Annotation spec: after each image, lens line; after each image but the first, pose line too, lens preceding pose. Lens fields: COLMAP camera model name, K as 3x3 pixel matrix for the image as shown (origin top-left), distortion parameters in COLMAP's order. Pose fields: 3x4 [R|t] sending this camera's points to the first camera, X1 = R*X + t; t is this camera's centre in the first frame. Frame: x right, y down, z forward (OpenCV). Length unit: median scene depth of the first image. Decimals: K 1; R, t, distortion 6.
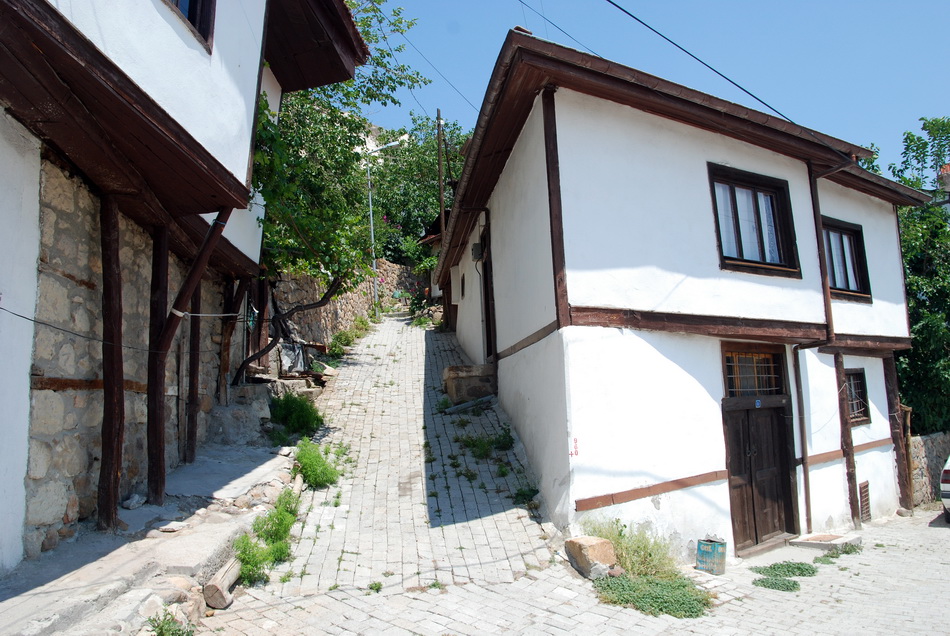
lens RADIAL K [[715.4, 0, 474.6], [0, 715.4, 319.1], [0, 0, 1]] dist [-0.093118, 0.045773]
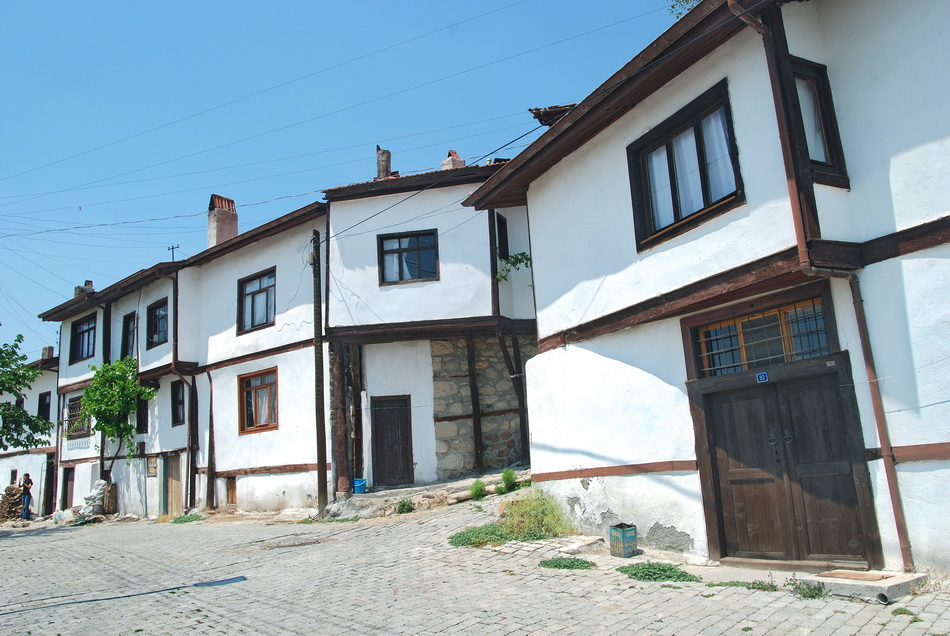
lens RADIAL K [[715.4, 0, 474.6], [0, 715.4, 318.5], [0, 0, 1]] dist [-0.093118, 0.045773]
pose [[-0.114276, -0.159940, -0.980490, 1.340273], [0.205406, 0.961825, -0.180836, 0.147731], [0.971982, -0.222063, -0.077061, 0.854506]]
